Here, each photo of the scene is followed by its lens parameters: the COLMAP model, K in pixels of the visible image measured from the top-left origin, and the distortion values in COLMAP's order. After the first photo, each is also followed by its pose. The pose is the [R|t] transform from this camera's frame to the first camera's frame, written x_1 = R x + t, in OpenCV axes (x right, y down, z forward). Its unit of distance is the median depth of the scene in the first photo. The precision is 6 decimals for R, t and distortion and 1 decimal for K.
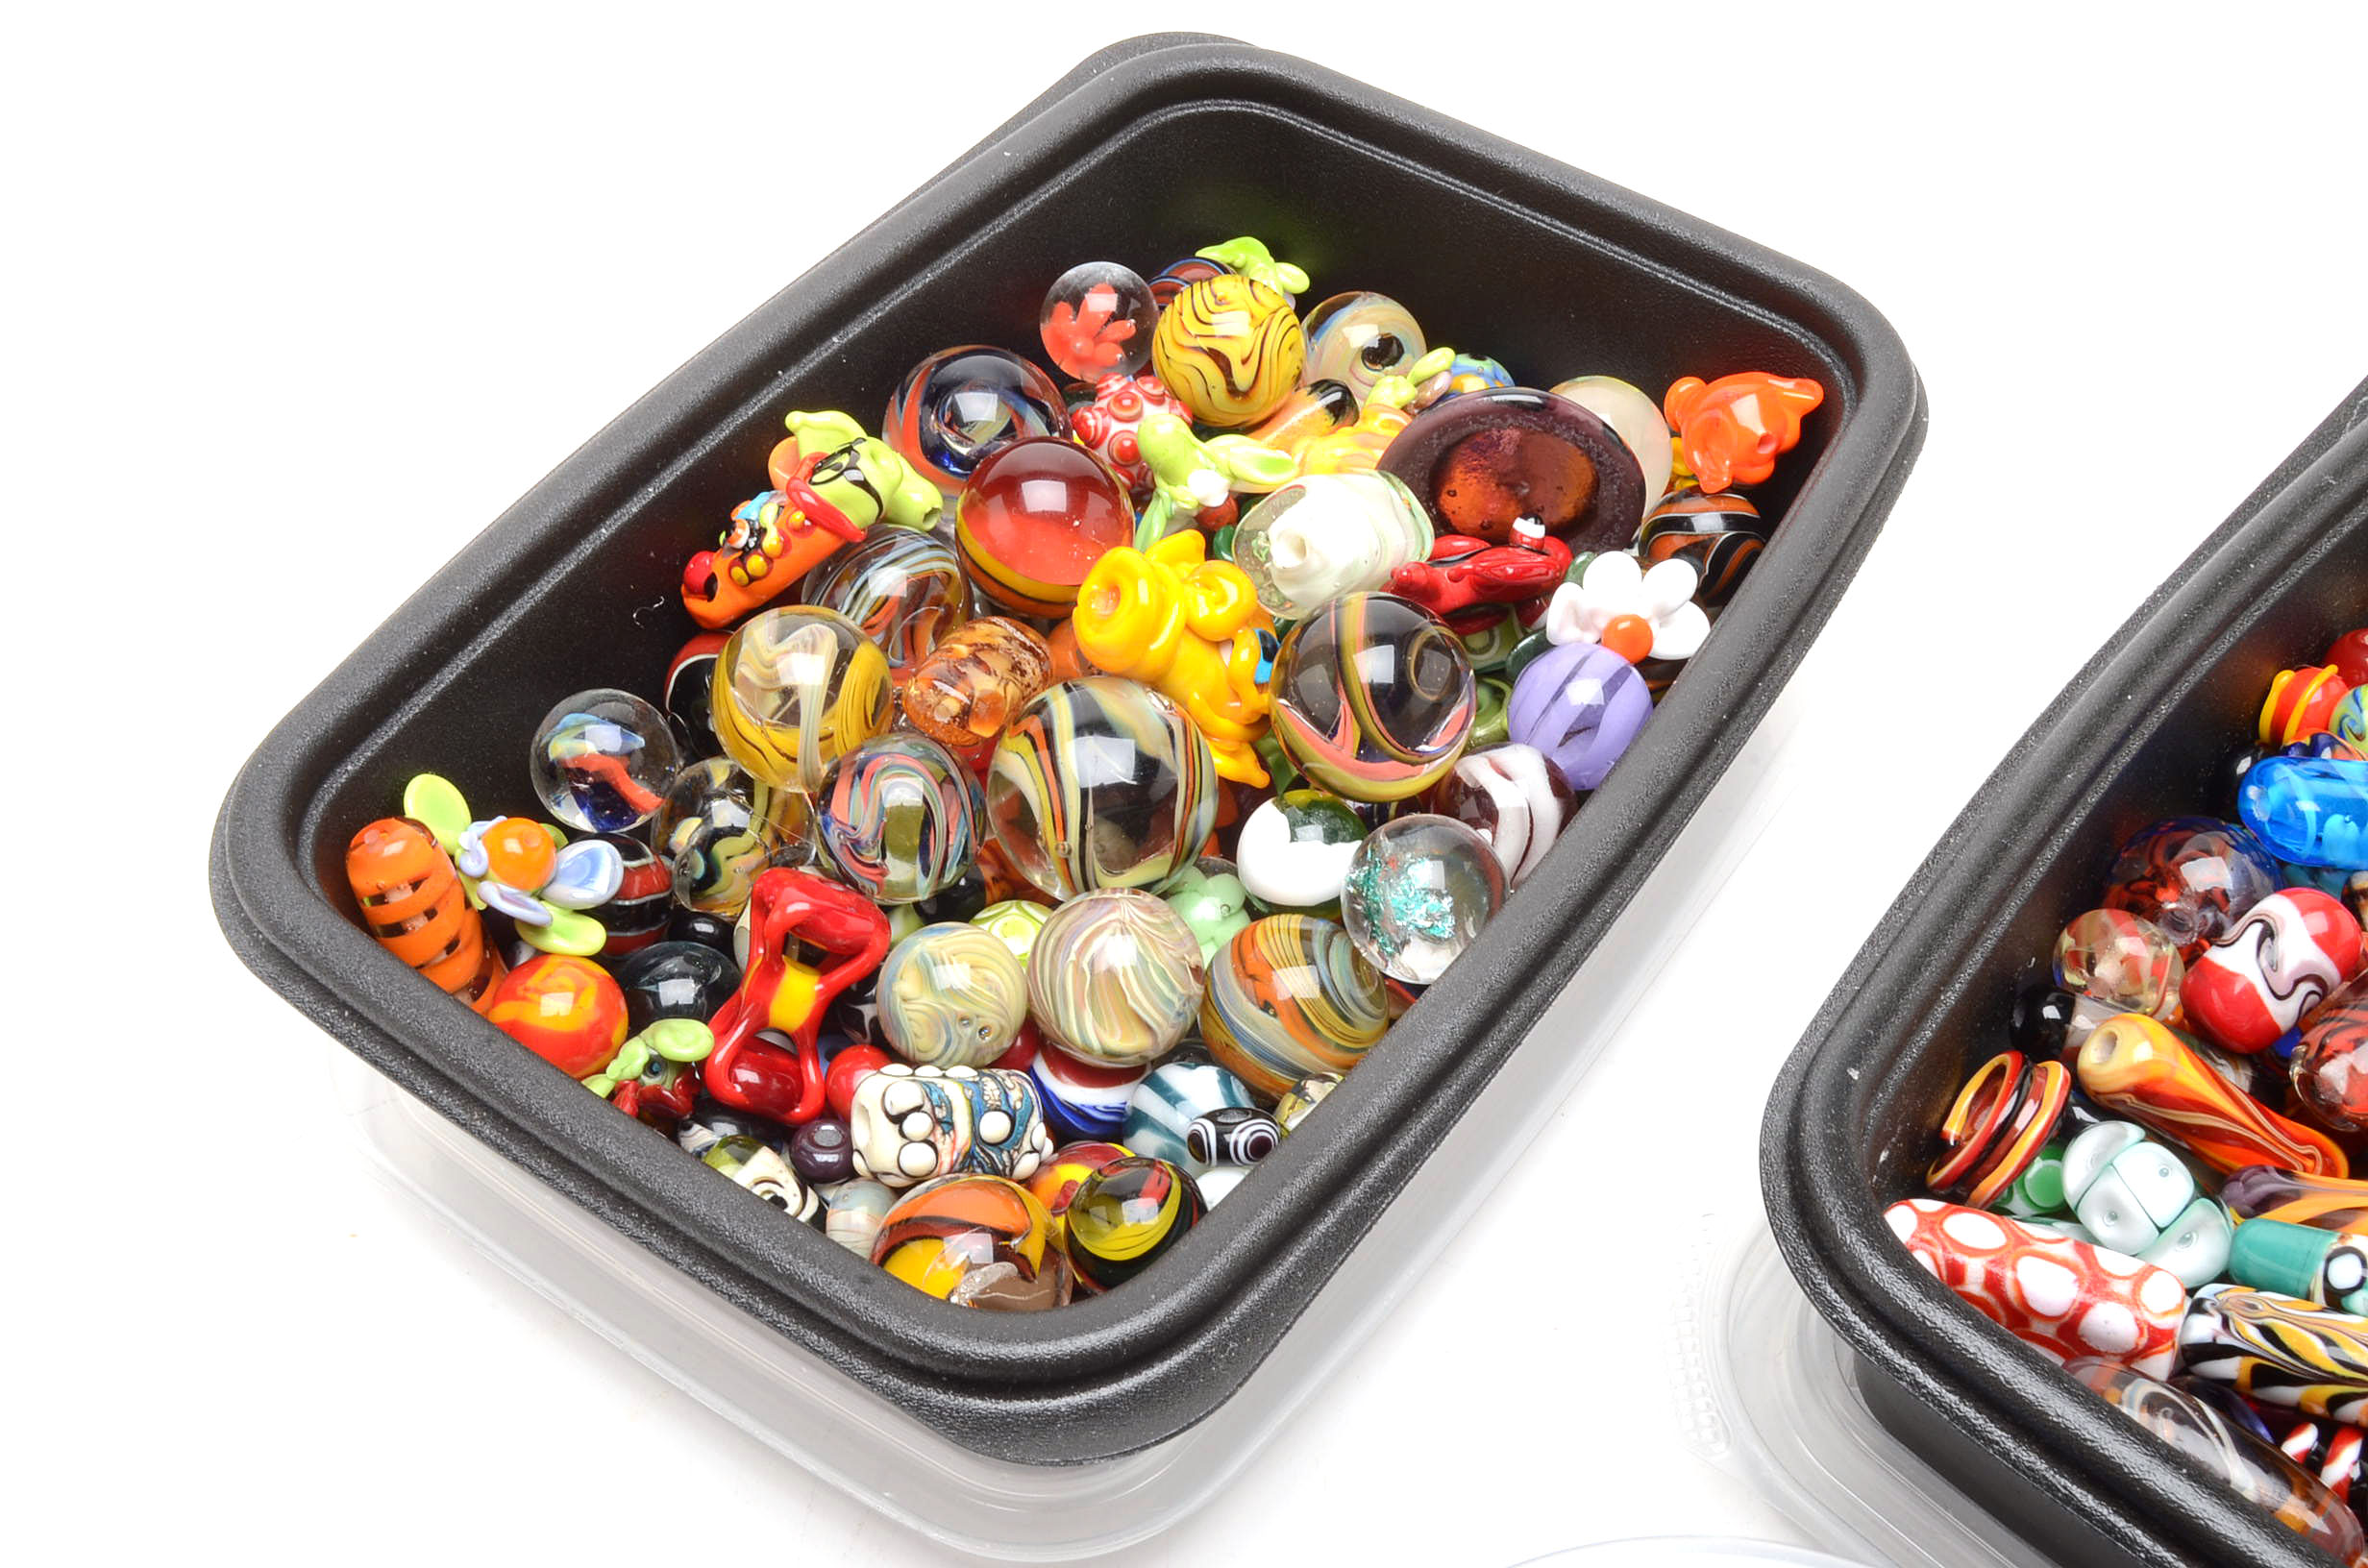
lens RADIAL K [[2554.1, 0, 1184.0], [0, 2554.1, 784.0], [0, 0, 1]] dist [-0.063127, 0.018674]
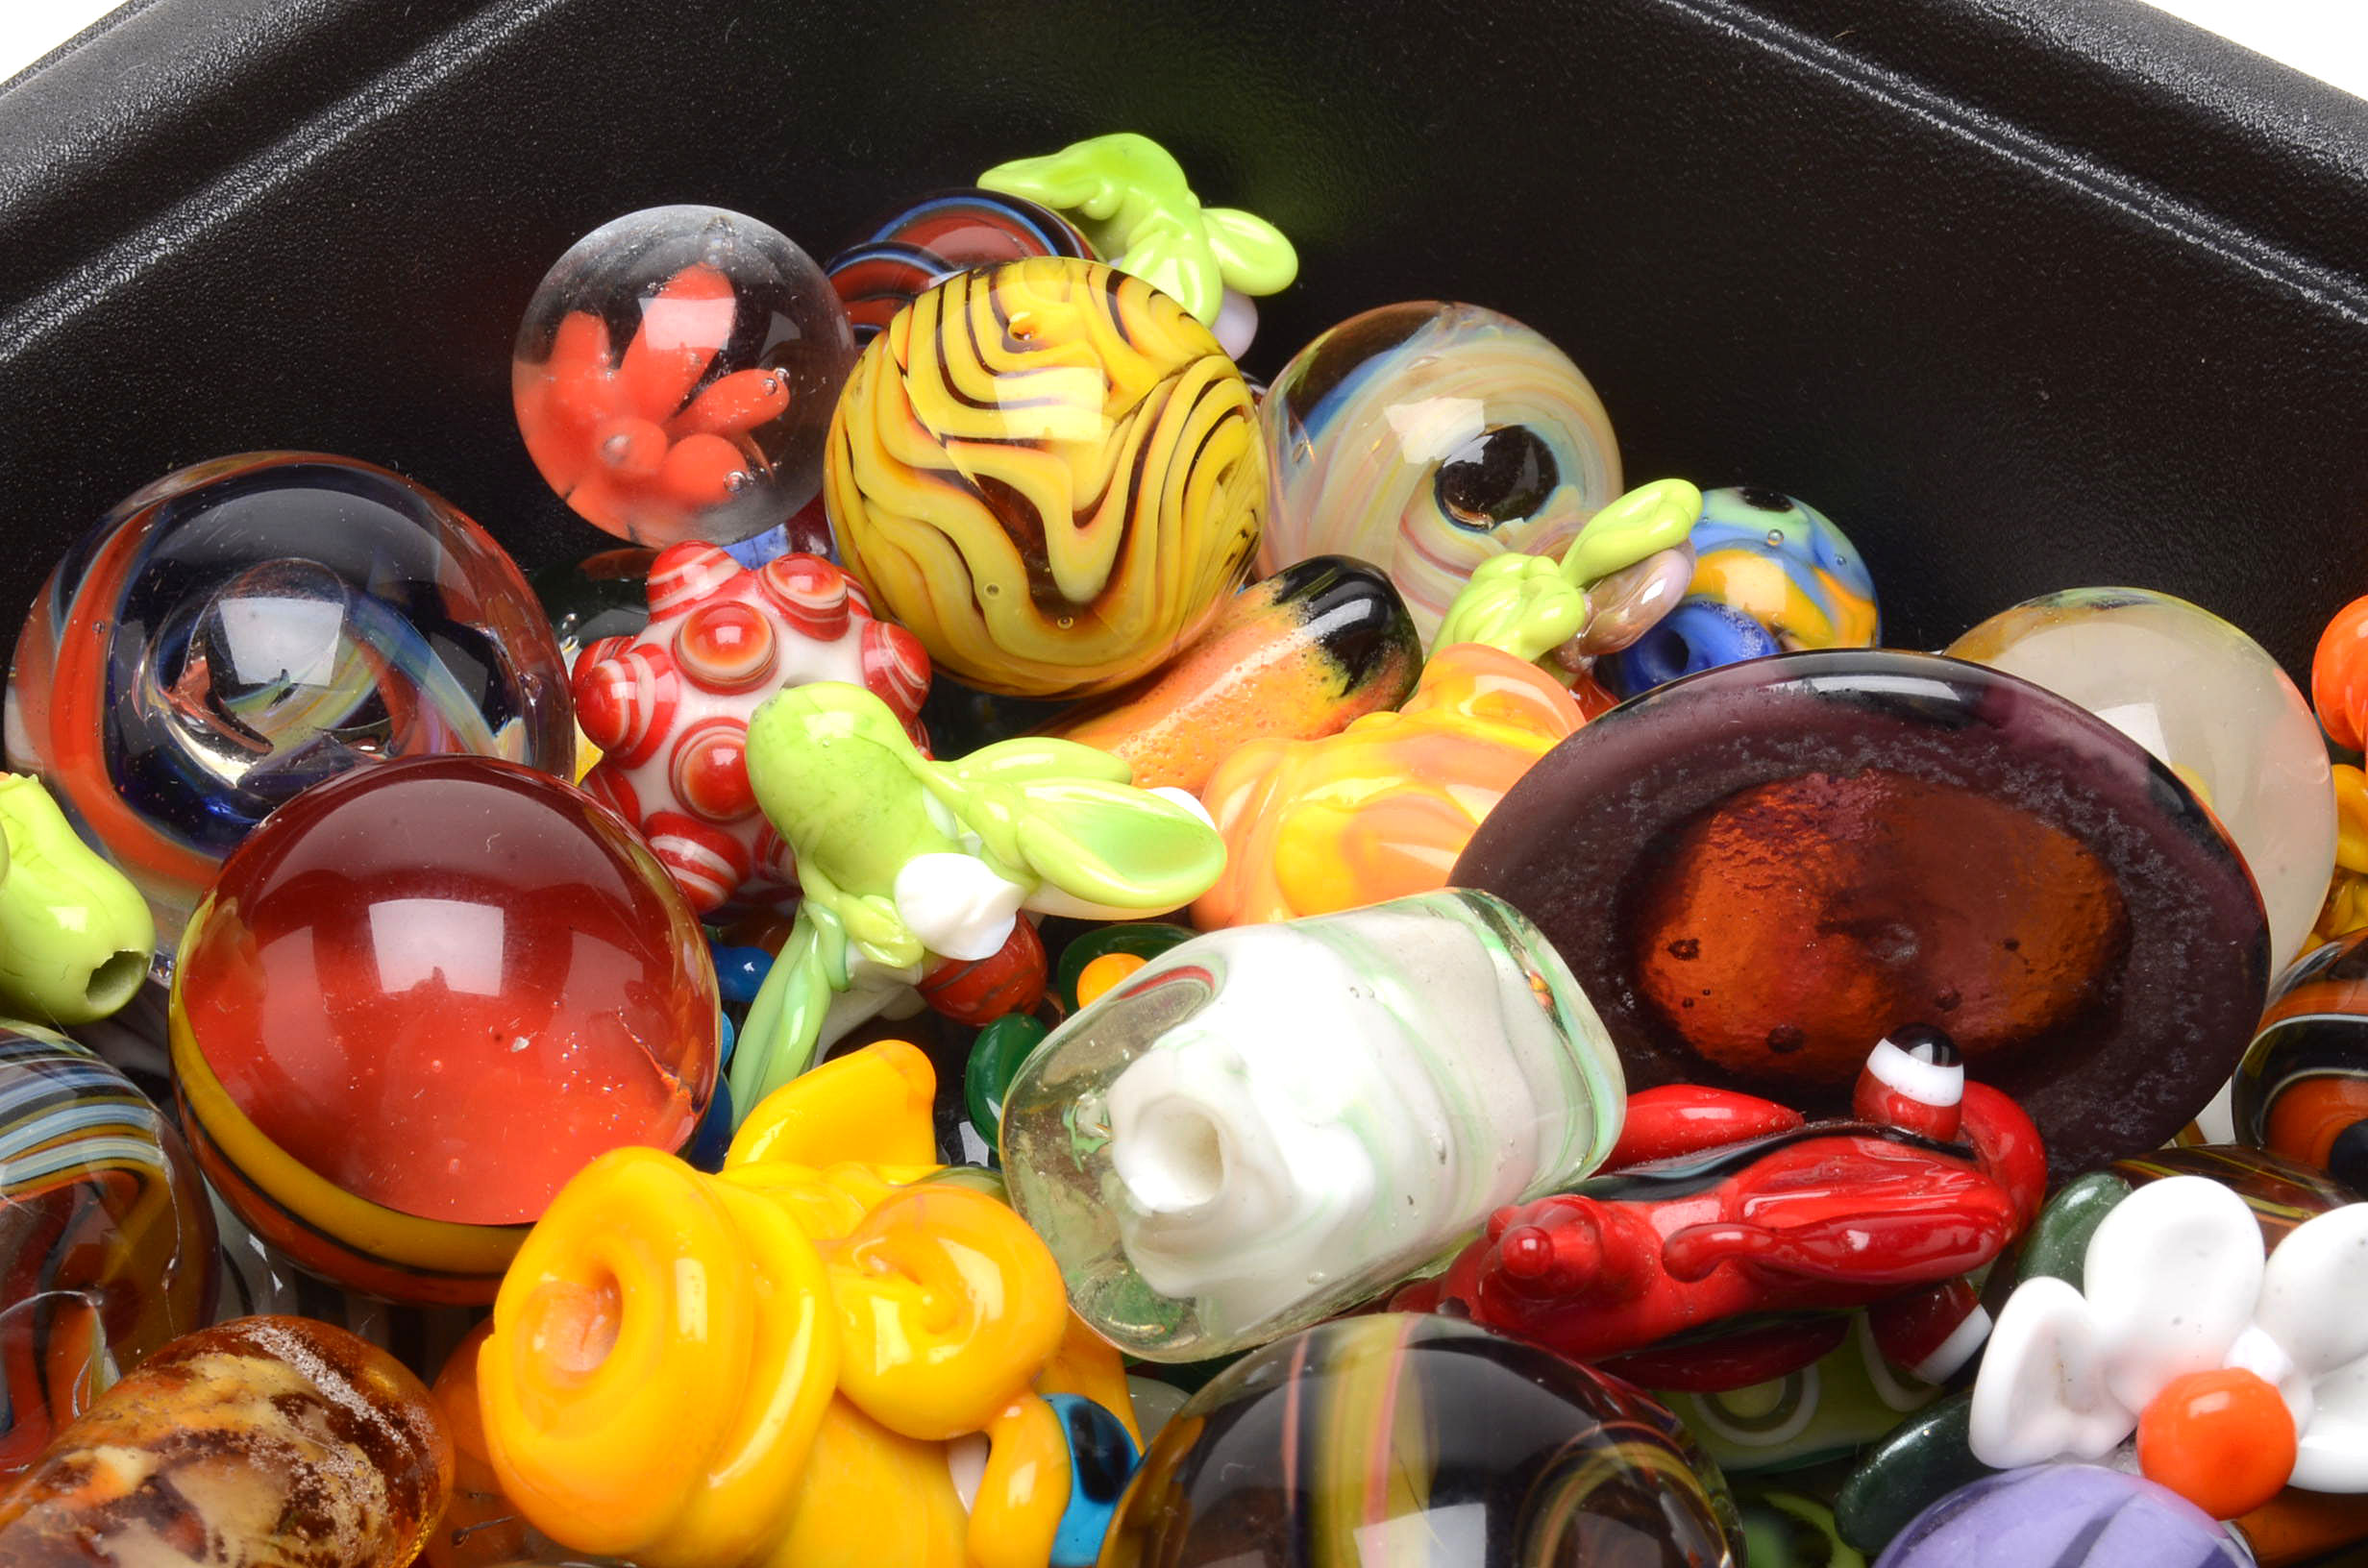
lens RADIAL K [[5020.9, 0, 1184.0], [0, 5020.9, 784.0], [0, 0, 1]] dist [-0.034875, 0.226551]
pose [[0.999666, 0.025474, 0.004424, 0.038595], [-0.025195, 0.998195, -0.054514, -0.103622], [-0.005804, 0.054384, 0.998503, 0.366516]]
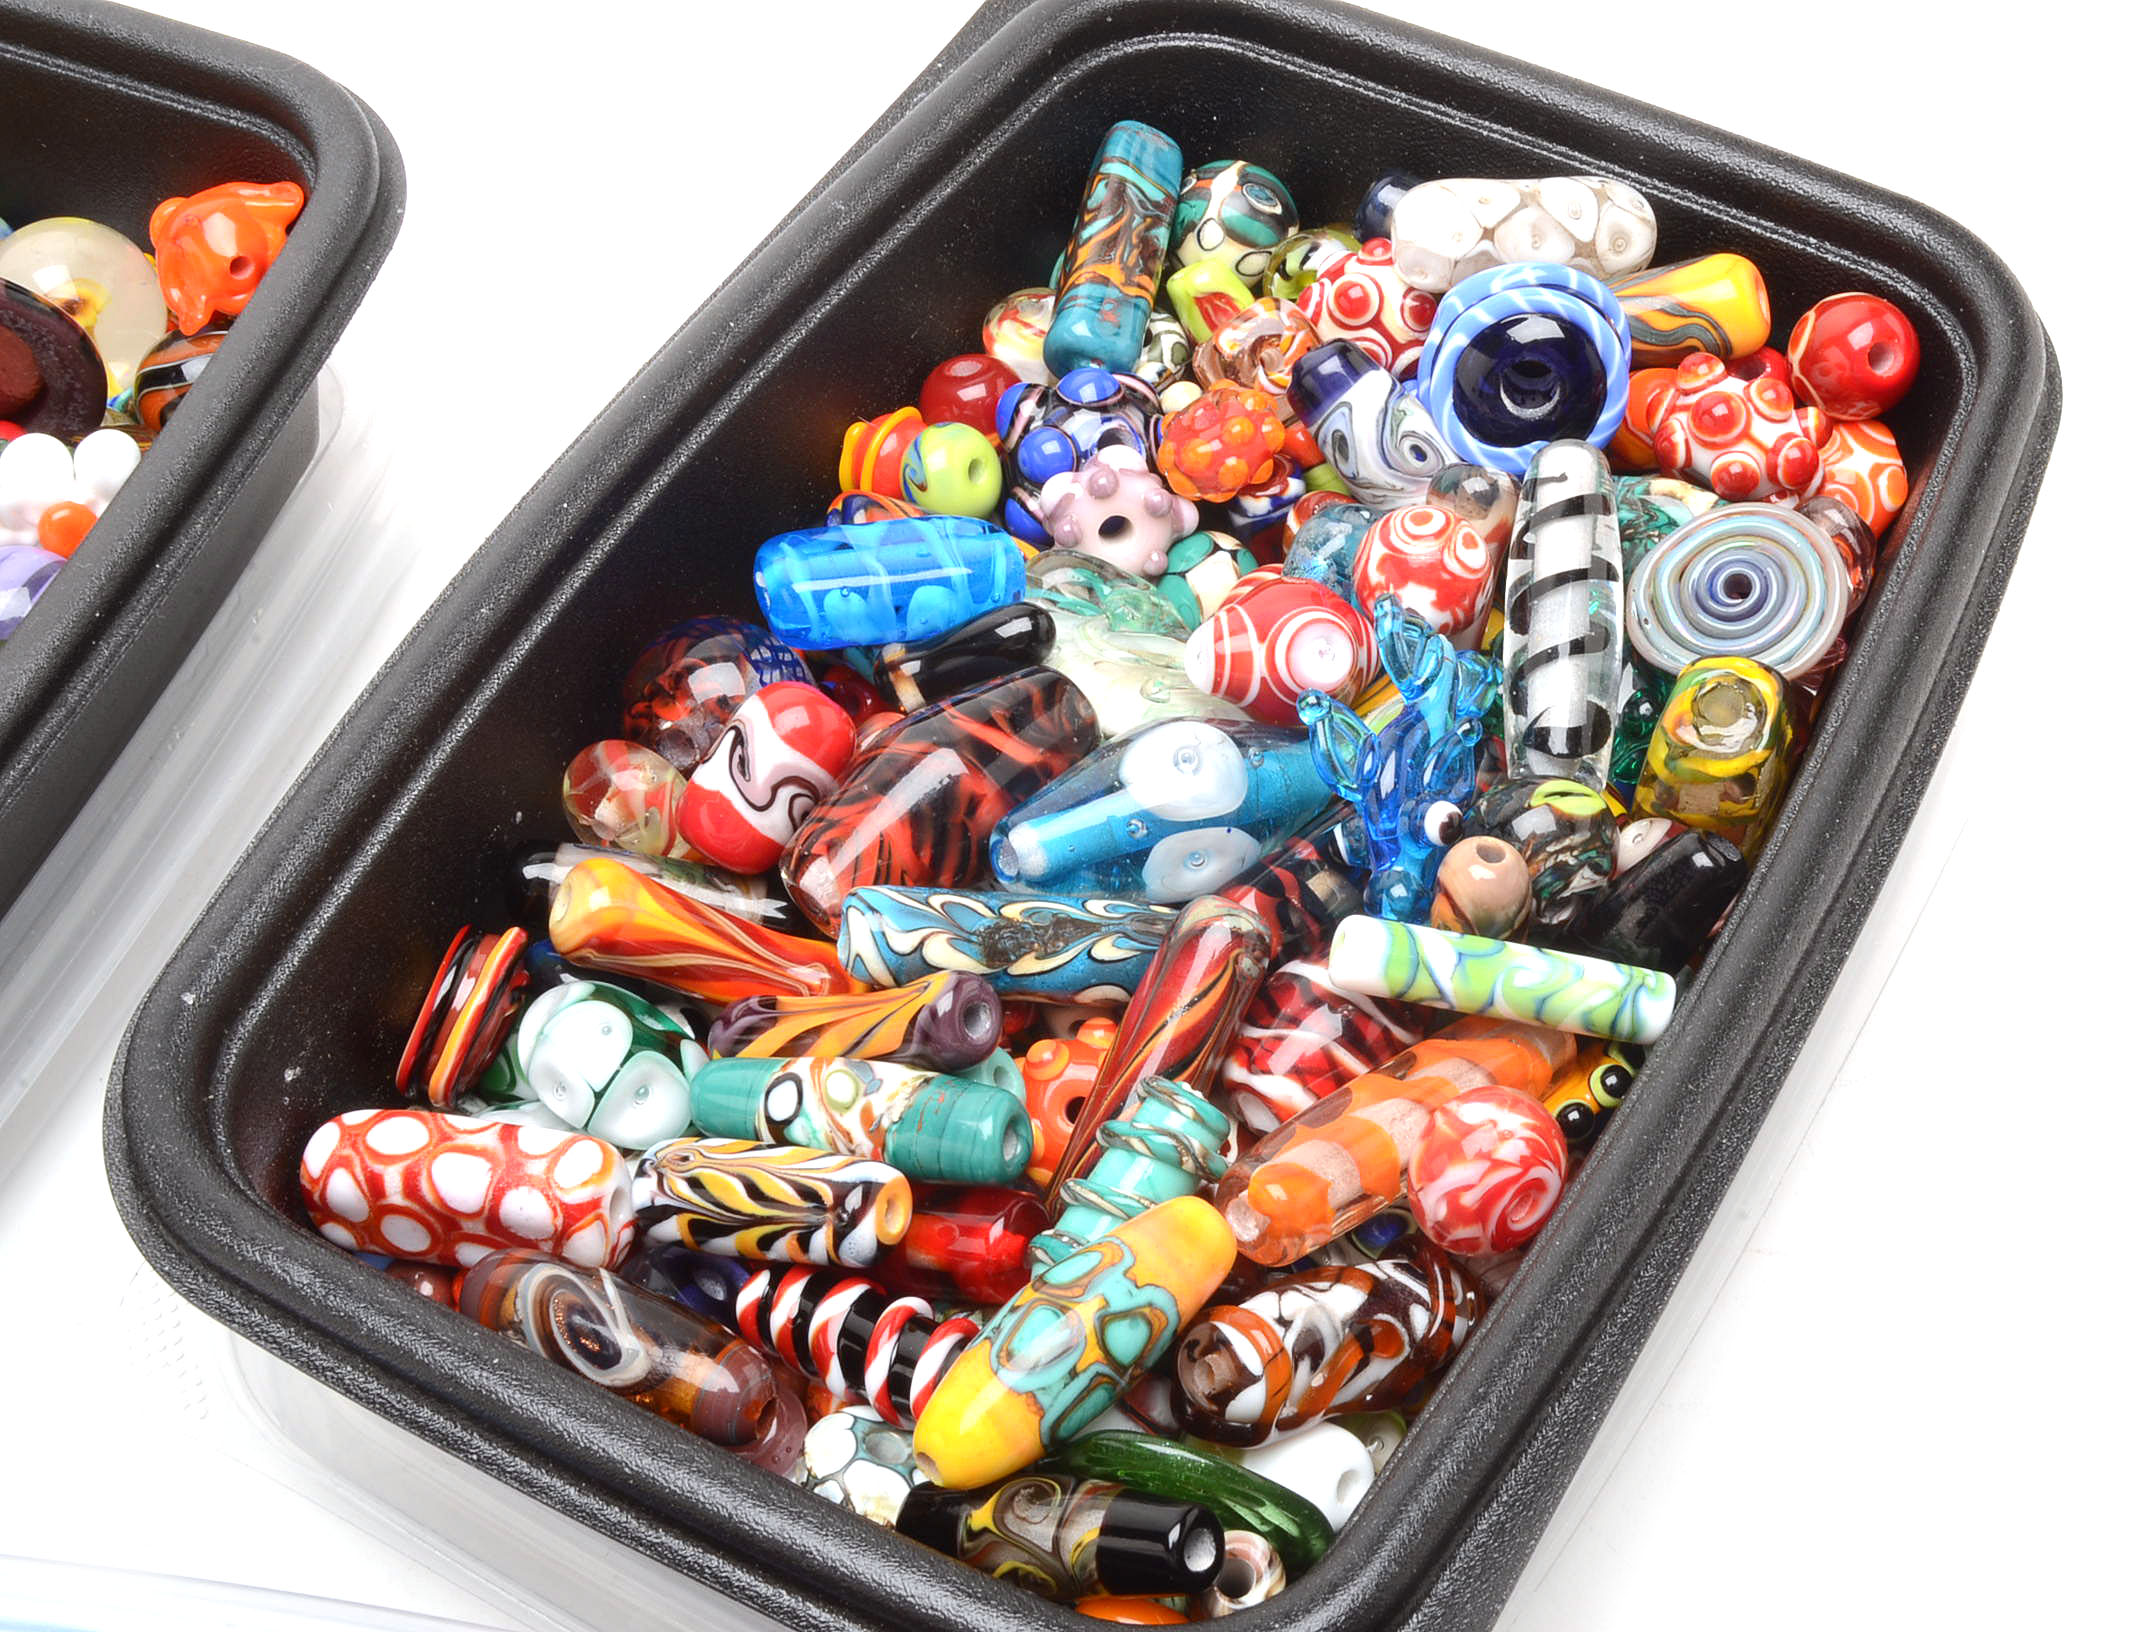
lens RADIAL K [[3284.9, 0, 1238.7], [0, 3284.9, 814.3], [0, 0, 1]] dist [-0.046065, -0.029890]
pose [[0.969485, -0.194193, 0.149626, 0.380195], [0.182163, 0.979101, 0.090428, 0.010095], [-0.164060, -0.060412, 0.984599, -0.168849]]
